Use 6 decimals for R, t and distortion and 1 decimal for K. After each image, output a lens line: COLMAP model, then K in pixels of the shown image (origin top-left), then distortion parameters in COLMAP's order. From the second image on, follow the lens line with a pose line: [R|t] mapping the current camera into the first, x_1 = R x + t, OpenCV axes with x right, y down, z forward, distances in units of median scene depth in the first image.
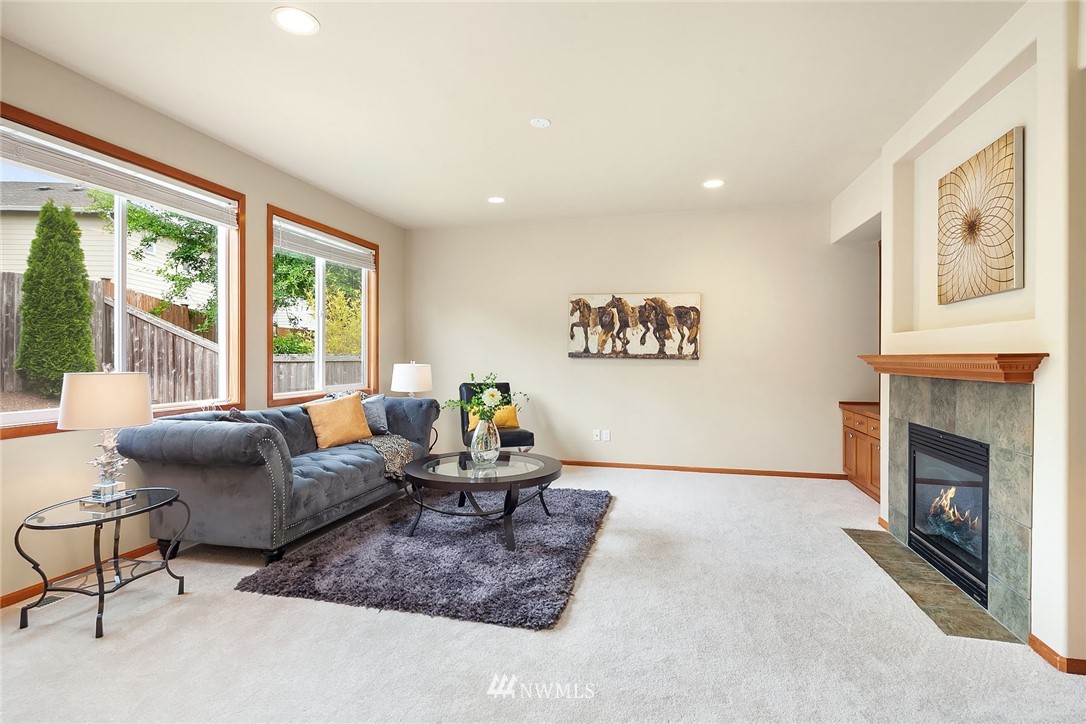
lens RADIAL K [[532.4, 0, 534.1], [0, 532.4, 362.2], [0, 0, 1]] dist [0.003493, -0.004305]
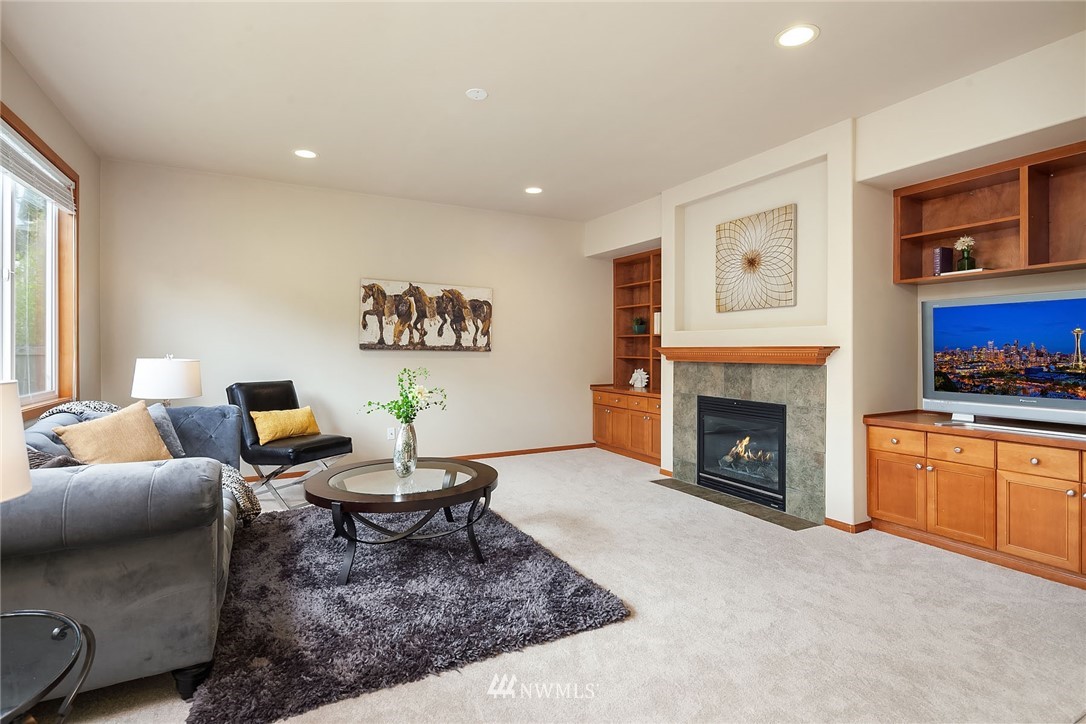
lens RADIAL K [[532.4, 0, 538.9], [0, 532.4, 356.6], [0, 0, 1]] dist [0.003493, -0.004305]
pose [[0.738649, -0.008802, 0.674033, -0.508987], [0.006227, 0.999961, 0.006235, -0.000470], [-0.674062, -0.000408, 0.738675, 0.237975]]
